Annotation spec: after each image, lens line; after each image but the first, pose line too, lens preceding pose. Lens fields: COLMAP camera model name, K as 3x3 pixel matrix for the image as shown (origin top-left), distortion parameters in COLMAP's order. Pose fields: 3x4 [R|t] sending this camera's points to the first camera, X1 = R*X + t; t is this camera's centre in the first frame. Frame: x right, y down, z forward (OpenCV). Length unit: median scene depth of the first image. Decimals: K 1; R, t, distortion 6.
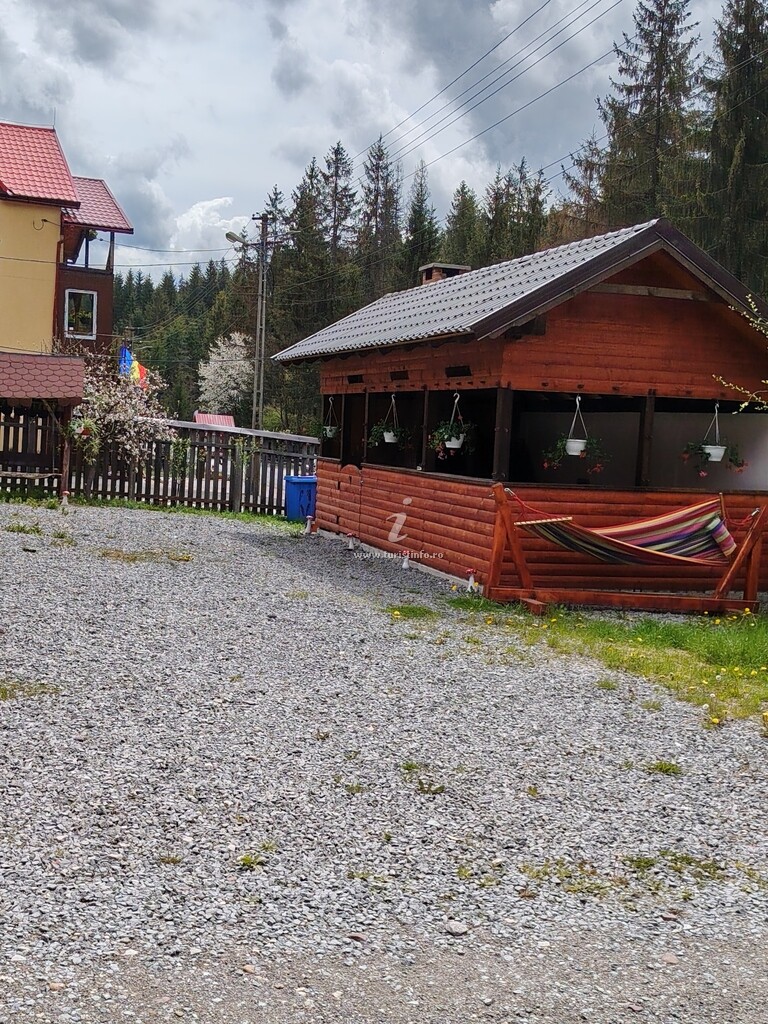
lens RADIAL K [[1271.2, 0, 384.0], [0, 1271.2, 529.7], [0, 0, 1]] dist [0.158169, -0.397394]
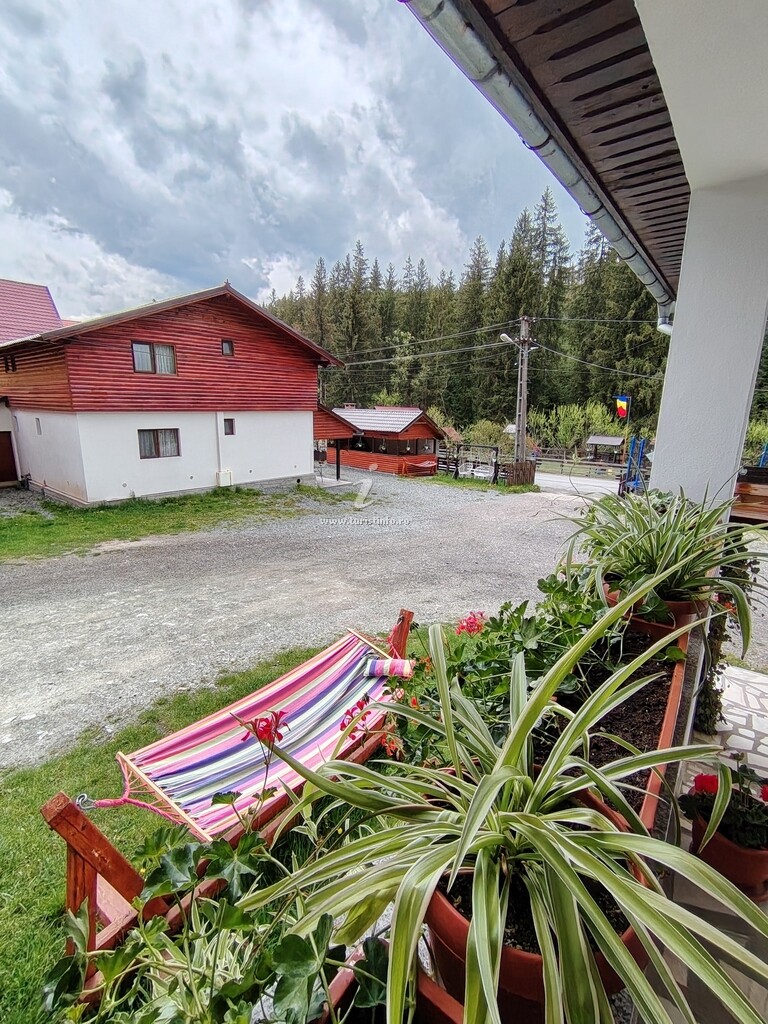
lens RADIAL K [[486.8, 0, 384.0], [0, 486.8, 512.0], [0, 0, 1]] dist [-0.002280, 0.000034]
pose [[0.900762, -0.128889, 0.414748, -0.924547], [0.062759, 0.983555, 0.169353, -0.166804], [-0.429755, -0.126517, 0.894038, -1.001592]]
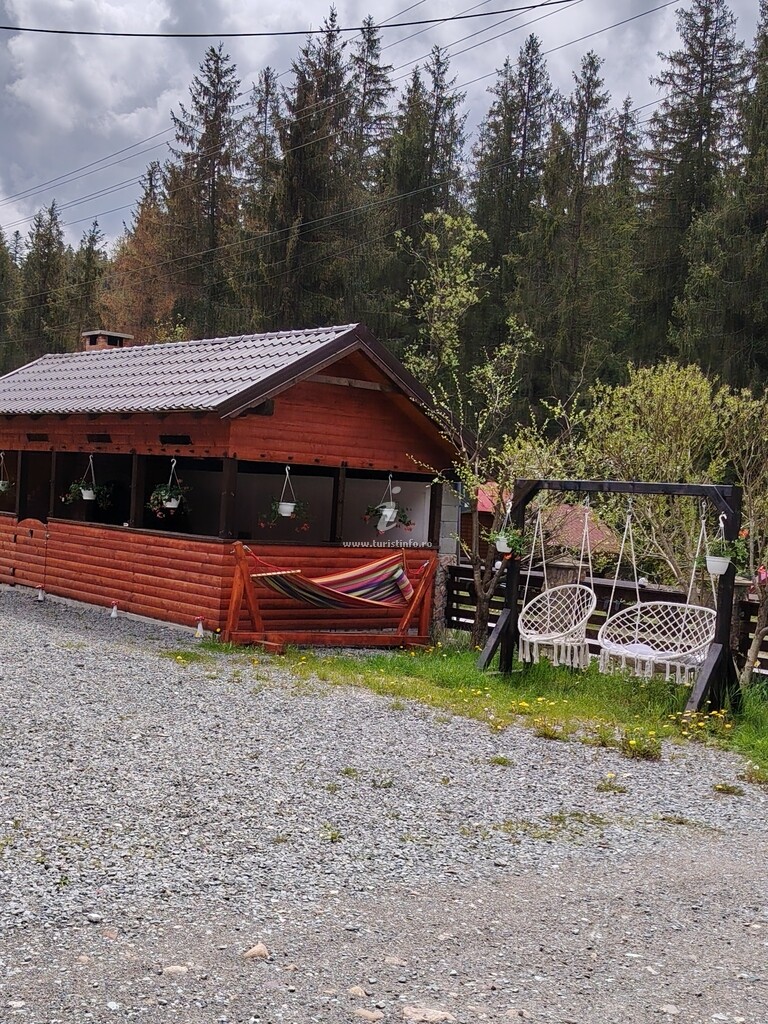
lens RADIAL K [[1271.5, 0, 384.0], [0, 1271.5, 512.0], [0, 0, 1]] dist [0.232346, -0.768596]
pose [[0.927278, 0.006013, 0.374324, -0.205656], [0.010544, 0.999055, -0.042167, -0.012037], [-0.374224, 0.043047, 0.926339, -0.117276]]
